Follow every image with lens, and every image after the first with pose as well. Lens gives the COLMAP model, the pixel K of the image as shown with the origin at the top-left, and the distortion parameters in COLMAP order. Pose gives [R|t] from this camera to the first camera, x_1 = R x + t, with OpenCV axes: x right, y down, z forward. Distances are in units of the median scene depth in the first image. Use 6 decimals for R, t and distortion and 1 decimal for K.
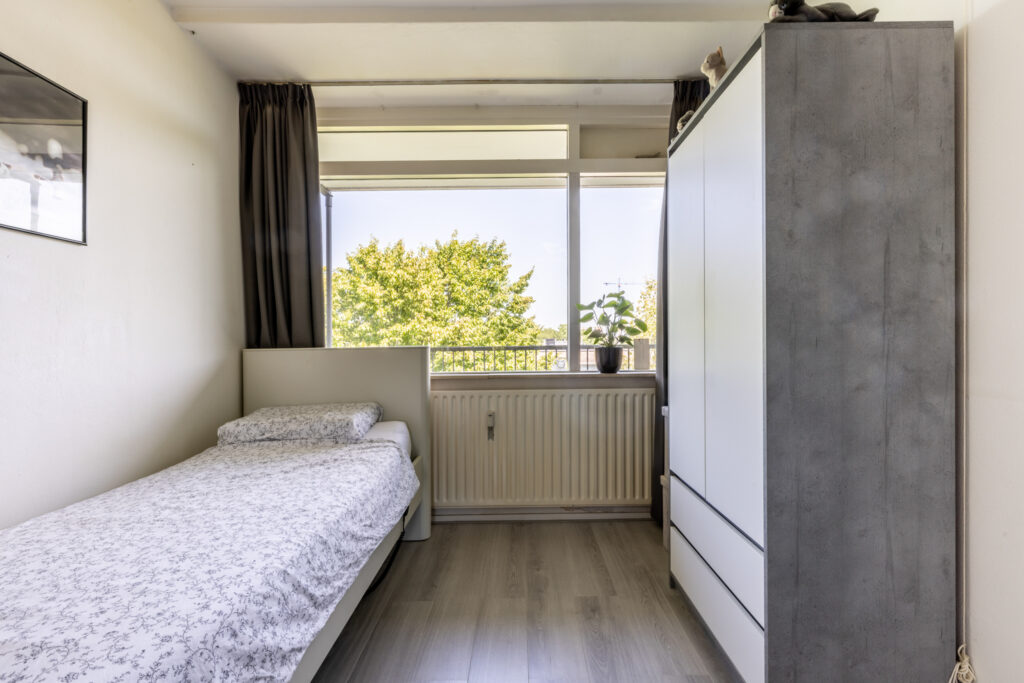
lens RADIAL K [[464.5, 0, 513.2], [0, 464.5, 336.2], [0, 0, 1]] dist [0.017264, -0.006551]
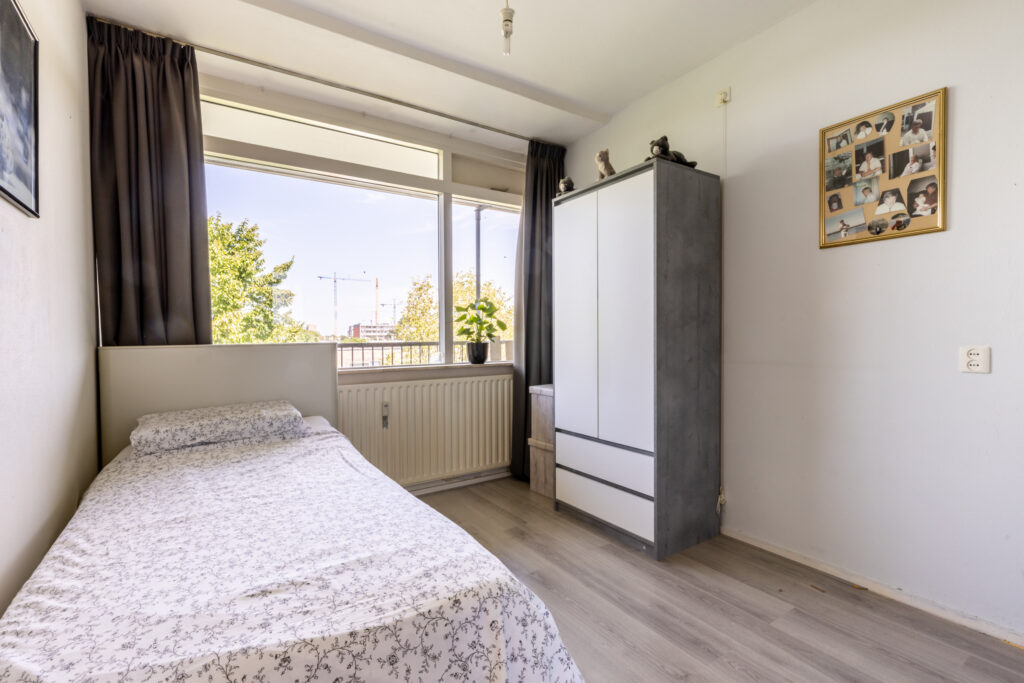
lens RADIAL K [[482.8, 0, 512.0], [0, 482.8, 341.5], [0, 0, 1]] dist [0.017520, -0.000373]
pose [[0.832644, -0.003632, 0.553797, -0.442153], [-0.004495, 0.999901, 0.013315, 0.003290], [-0.553790, -0.013576, 0.832546, -0.110074]]
